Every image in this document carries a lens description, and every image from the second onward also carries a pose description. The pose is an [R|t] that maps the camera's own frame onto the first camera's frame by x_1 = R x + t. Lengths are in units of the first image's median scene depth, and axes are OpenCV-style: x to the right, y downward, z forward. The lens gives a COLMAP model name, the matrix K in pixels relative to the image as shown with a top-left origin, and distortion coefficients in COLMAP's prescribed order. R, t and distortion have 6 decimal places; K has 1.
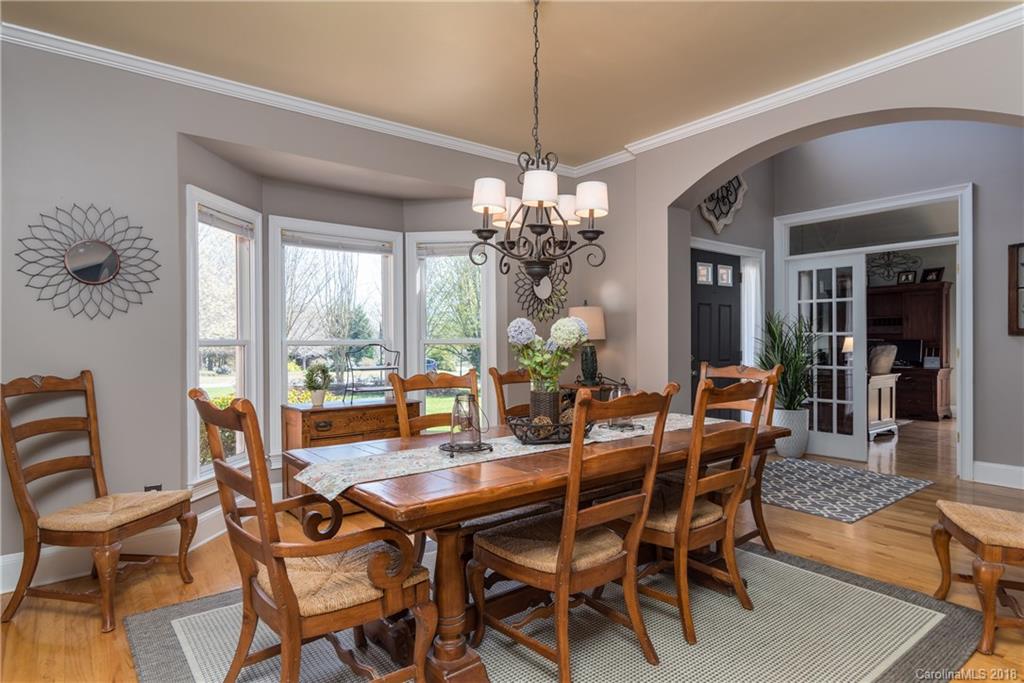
lens RADIAL K [[575.5, 0, 510.3], [0, 575.5, 342.1], [0, 0, 1]] dist [0.002778, -0.000201]
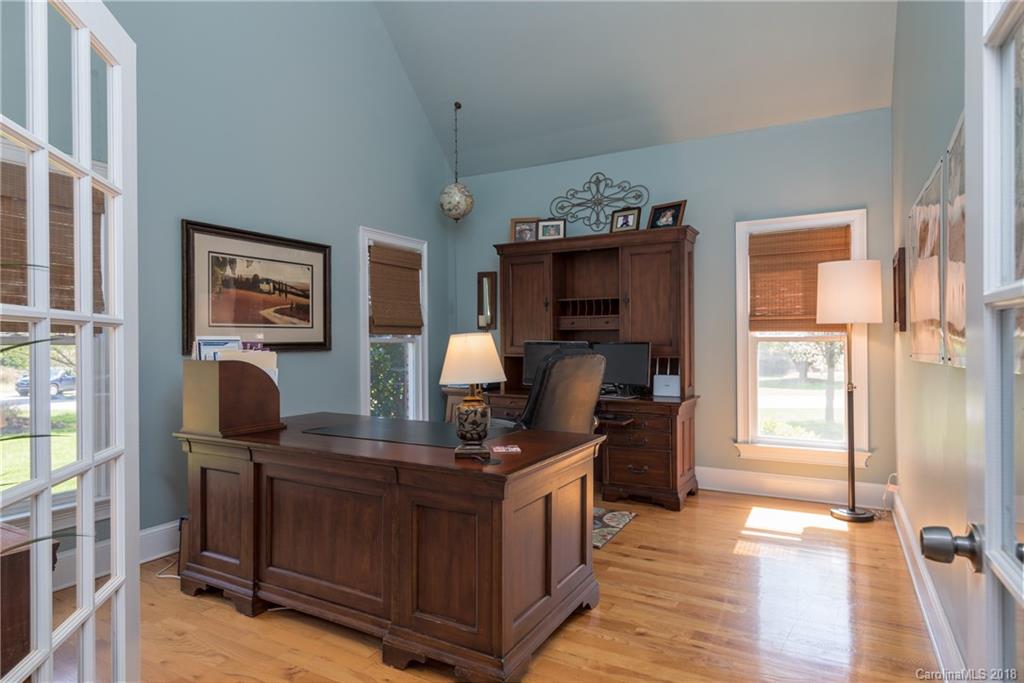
lens RADIAL K [[588.4, 0, 512.2], [0, 588.4, 339.5], [0, 0, 1]] dist [0.003418, 0.000101]
pose [[0.921646, -0.001738, 0.388028, 0.398391], [0.001355, 0.999998, 0.001260, -0.006557], [-0.388029, -0.000636, 0.921647, 0.564990]]
